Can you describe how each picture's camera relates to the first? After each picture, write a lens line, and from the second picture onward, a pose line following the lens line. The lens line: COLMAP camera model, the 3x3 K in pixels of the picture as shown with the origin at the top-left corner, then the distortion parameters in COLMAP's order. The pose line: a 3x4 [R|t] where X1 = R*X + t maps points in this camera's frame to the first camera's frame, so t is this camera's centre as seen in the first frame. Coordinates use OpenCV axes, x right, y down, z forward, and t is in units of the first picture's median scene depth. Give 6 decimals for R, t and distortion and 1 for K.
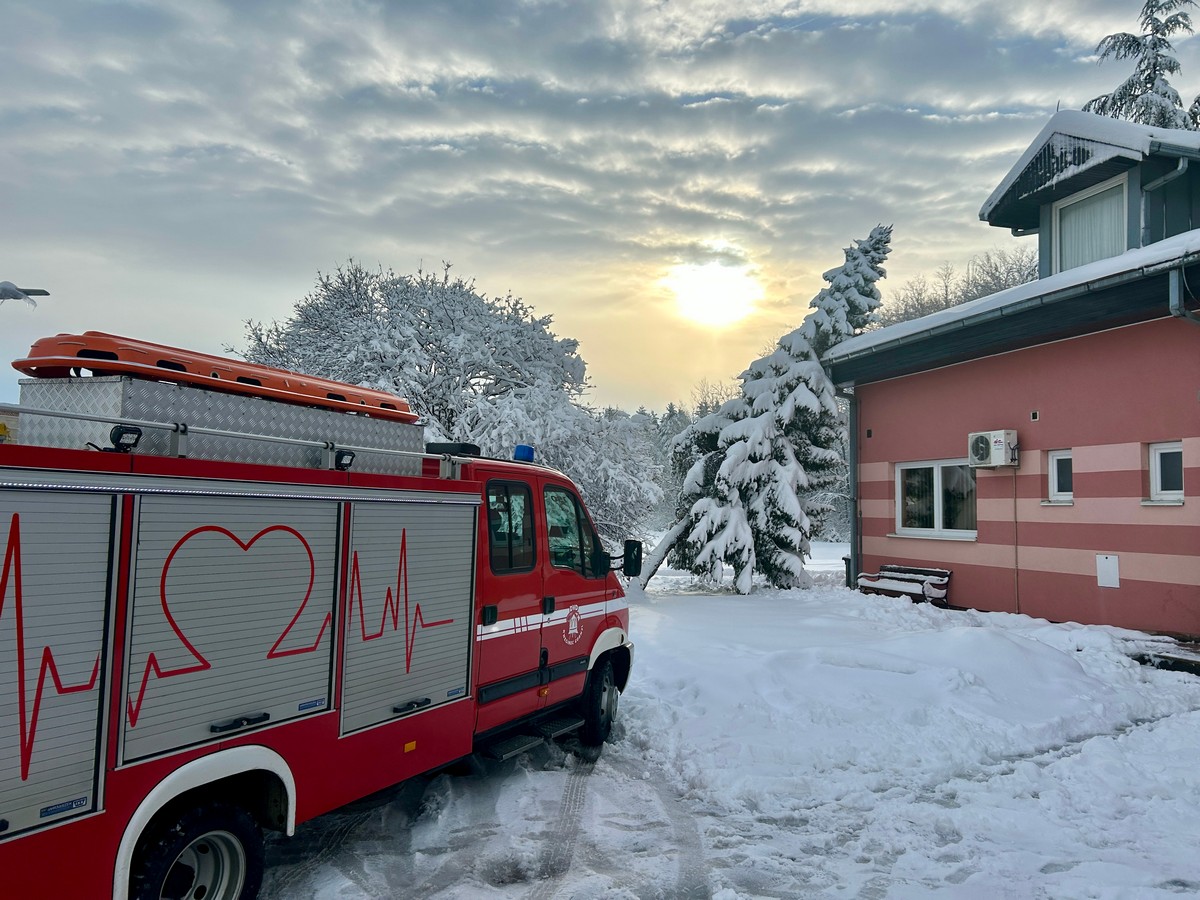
lens RADIAL K [[907.3, 0, 602.7], [0, 907.3, 447.8], [0, 0, 1]] dist [0.071511, -0.075405]
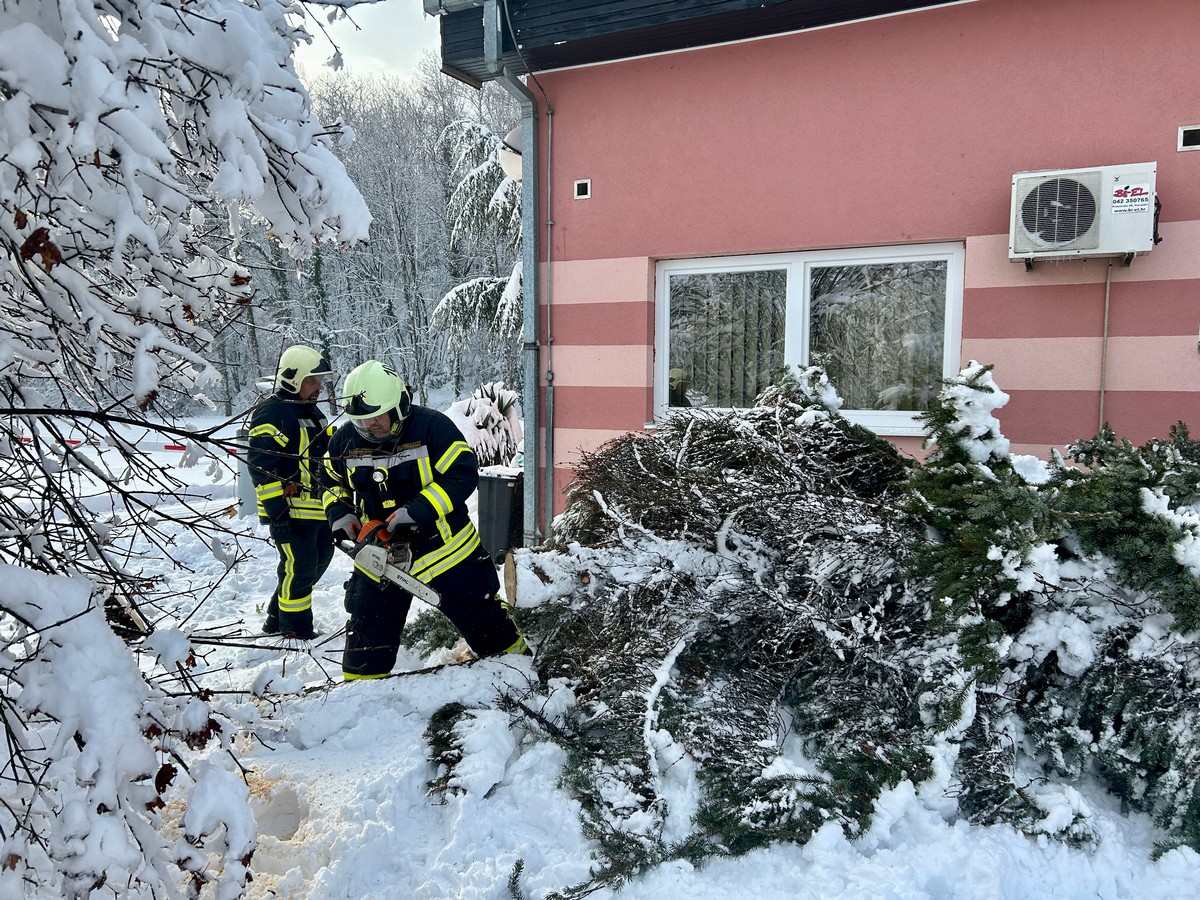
lens RADIAL K [[907.3, 0, 602.7], [0, 907.3, 447.8], [0, 0, 1]] dist [0.071511, -0.075405]
pose [[0.686166, -0.058620, 0.725080, -0.021849], [-0.046814, 0.991123, 0.124431, 0.064142], [-0.725938, -0.119324, 0.677330, 0.874183]]
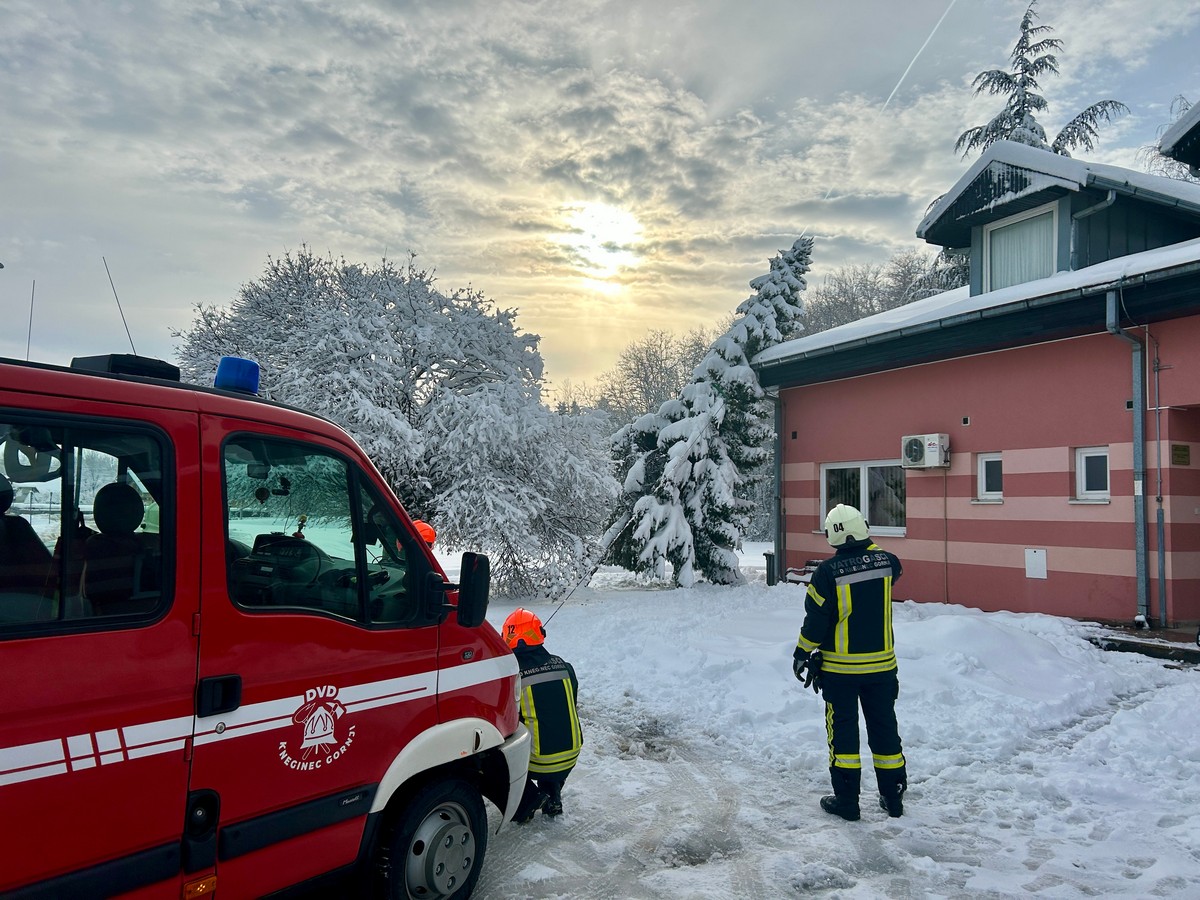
lens RADIAL K [[908.5, 0, 600.0], [0, 908.5, 450.0], [0, 0, 1]] dist [0.083053, -0.088749]
pose [[0.986559, 0.013715, 0.162831, -0.127218], [-0.014162, 0.999898, 0.001582, 0.003644], [-0.162793, -0.003866, 0.986653, 0.001517]]
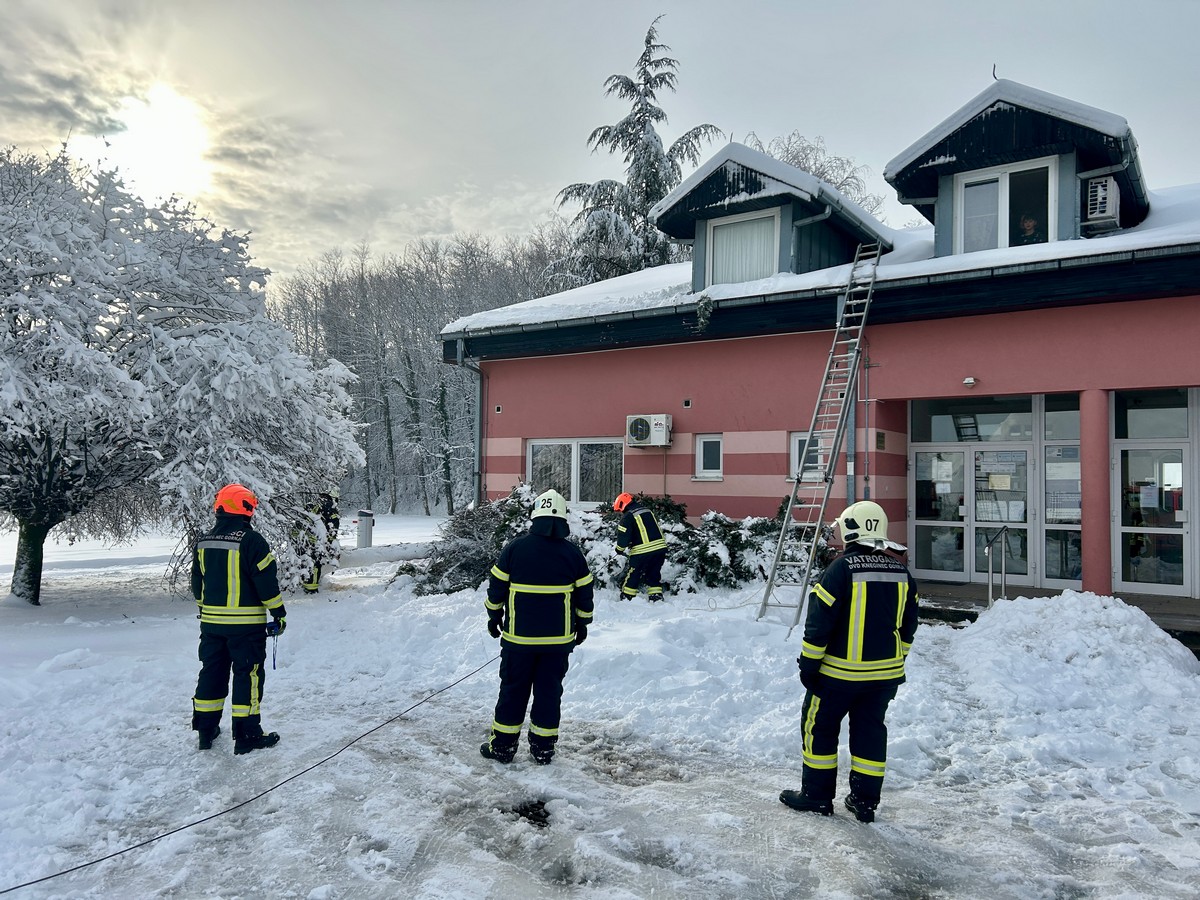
lens RADIAL K [[907.3, 0, 602.7], [0, 907.3, 447.8], [0, 0, 1]] dist [0.071511, -0.075405]
pose [[0.783538, 0.029036, 0.620665, -0.309191], [-0.048068, 0.998747, 0.013958, 0.010171], [-0.619482, -0.040771, 0.783952, 0.167844]]
